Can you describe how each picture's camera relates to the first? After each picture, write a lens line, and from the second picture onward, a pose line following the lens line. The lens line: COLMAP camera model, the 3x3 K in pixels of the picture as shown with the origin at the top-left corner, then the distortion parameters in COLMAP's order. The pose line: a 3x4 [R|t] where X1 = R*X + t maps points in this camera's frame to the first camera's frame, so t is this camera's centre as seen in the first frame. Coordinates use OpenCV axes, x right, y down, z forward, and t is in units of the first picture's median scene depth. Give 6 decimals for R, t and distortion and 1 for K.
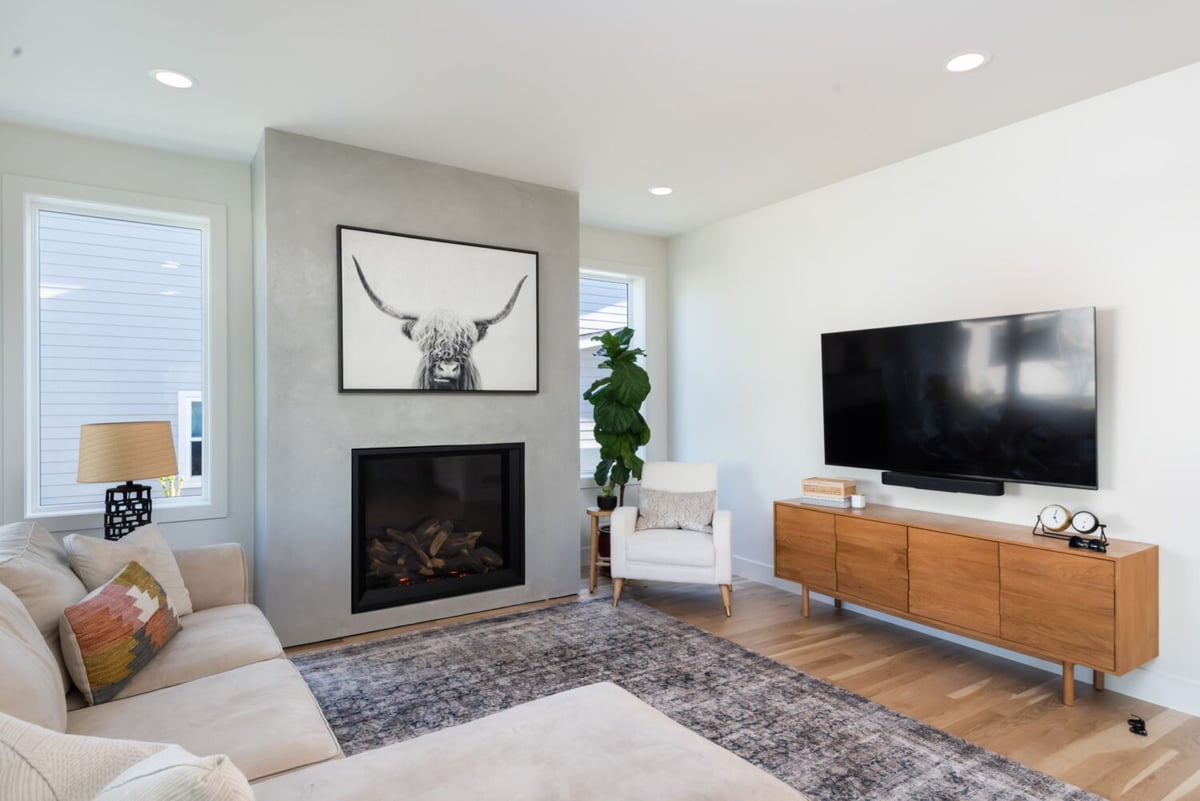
lens RADIAL K [[669.2, 0, 605.0], [0, 669.2, 405.2], [0, 0, 1]] dist [0.030389, -0.007459]
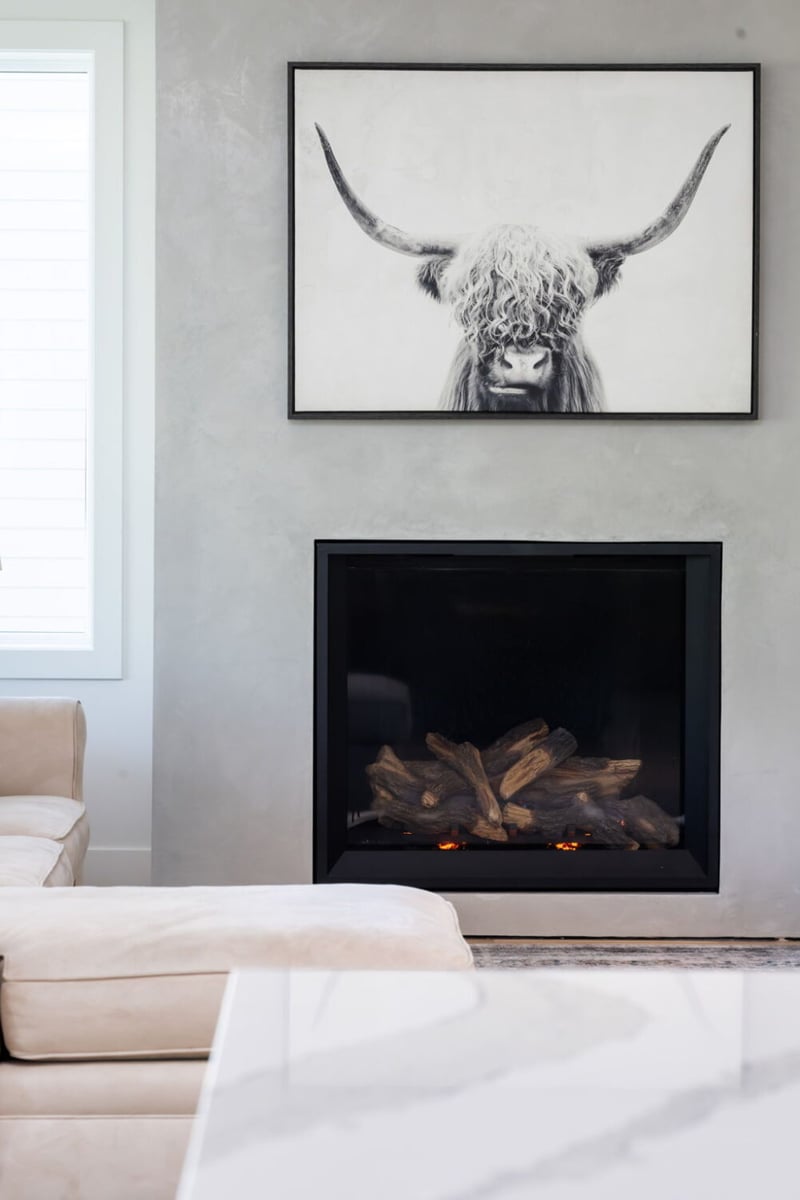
lens RADIAL K [[2850.3, 0, 346.1], [0, 2850.3, 559.0], [0, 0, 1]] dist [0.044584, 0.000000]
pose [[0.840789, 0.027519, -0.540664, 0.679351], [-0.007927, 0.999226, 0.038533, 0.001964], [0.541306, -0.028112, 0.840356, -0.621399]]
